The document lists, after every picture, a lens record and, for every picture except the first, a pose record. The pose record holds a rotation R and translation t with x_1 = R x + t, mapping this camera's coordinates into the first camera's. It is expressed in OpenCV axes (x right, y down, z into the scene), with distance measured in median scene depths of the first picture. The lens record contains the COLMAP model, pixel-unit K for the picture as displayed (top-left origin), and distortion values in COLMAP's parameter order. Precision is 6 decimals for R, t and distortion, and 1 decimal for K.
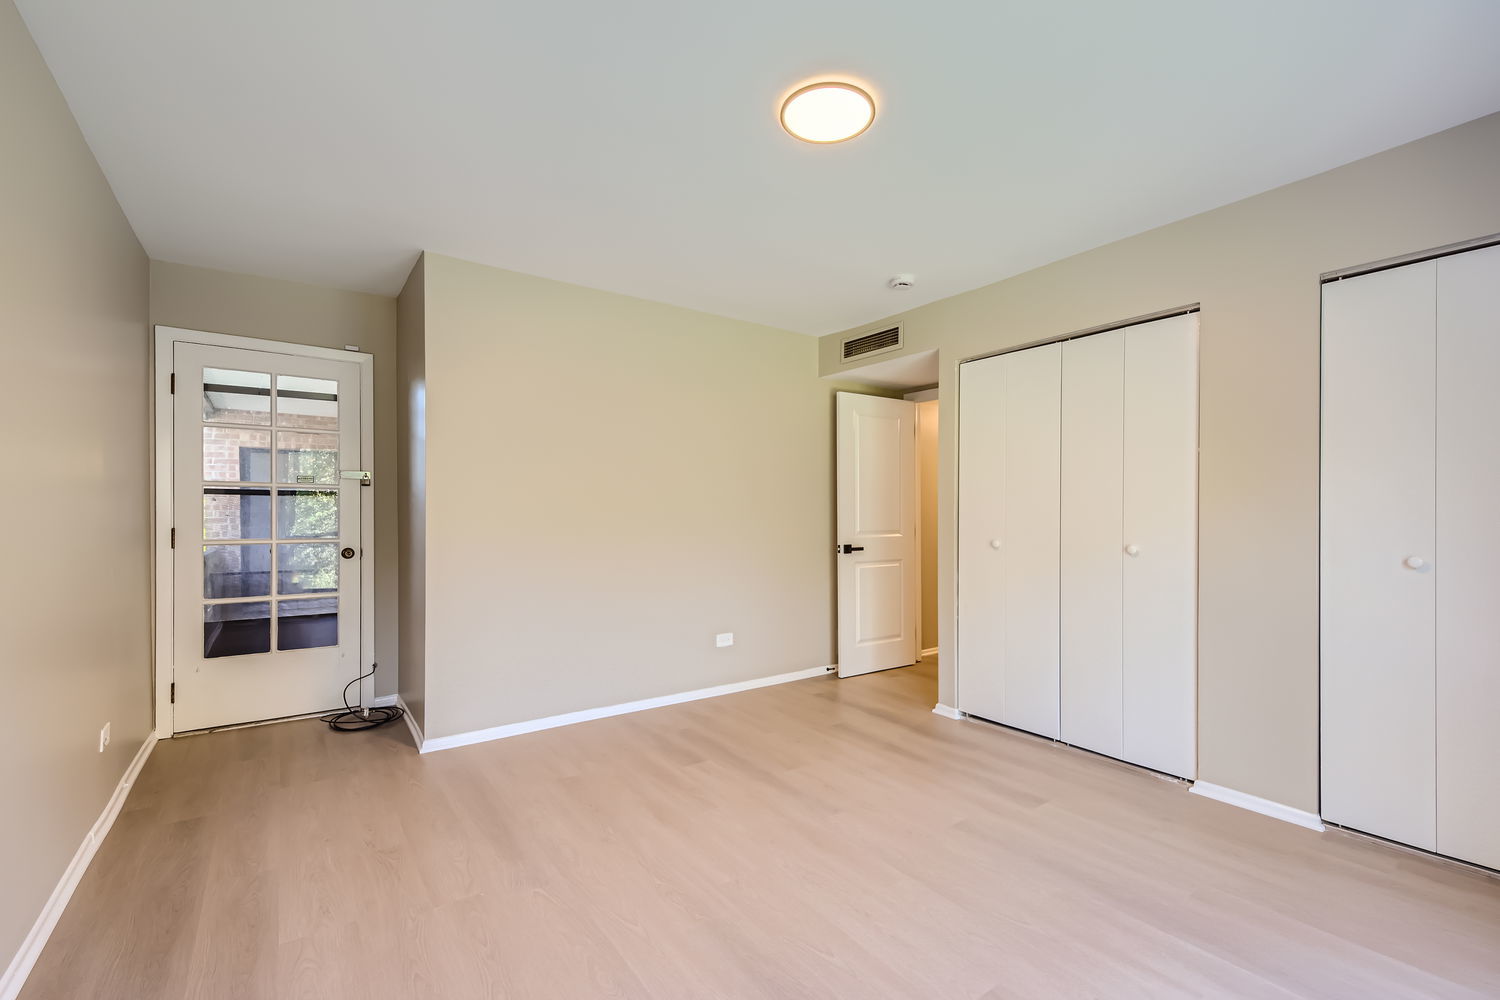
lens RADIAL K [[658.1, 0, 776.4], [0, 658.1, 505.1], [0, 0, 1]] dist [-0.000065, -0.000040]
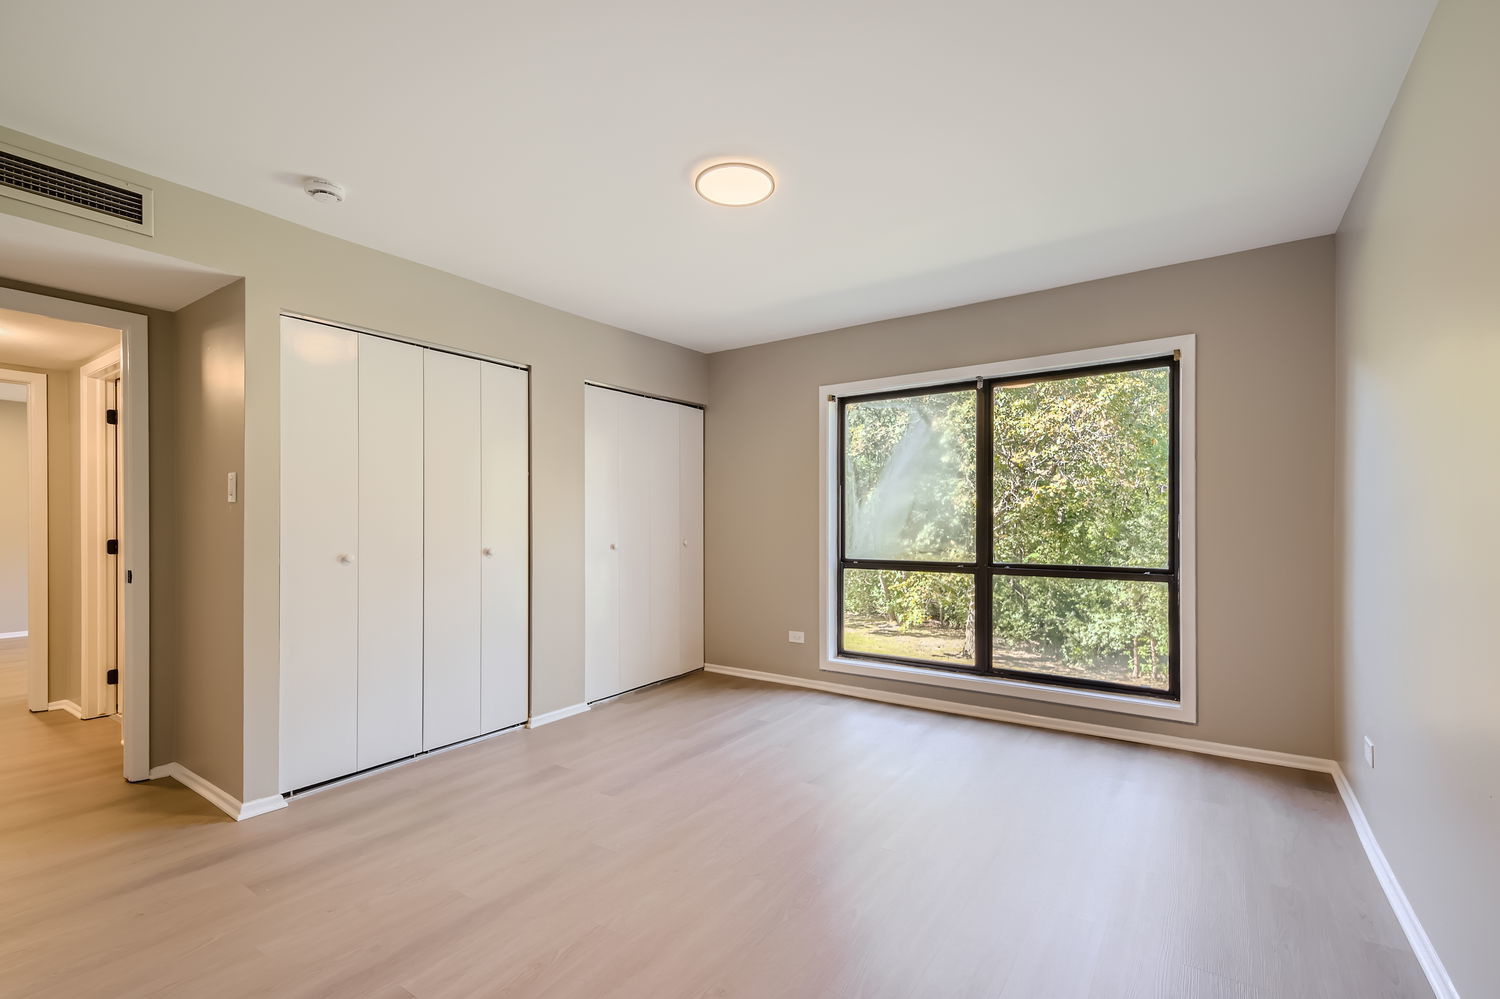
lens RADIAL K [[658.1, 0, 776.4], [0, 658.1, 504.6], [0, 0, 1]] dist [-0.000065, -0.000040]
pose [[-0.353807, 0.012552, 0.935234, -0.774436], [-0.017270, 0.999652, -0.019950, -0.000556], [-0.935159, -0.023210, -0.353467, 0.981679]]
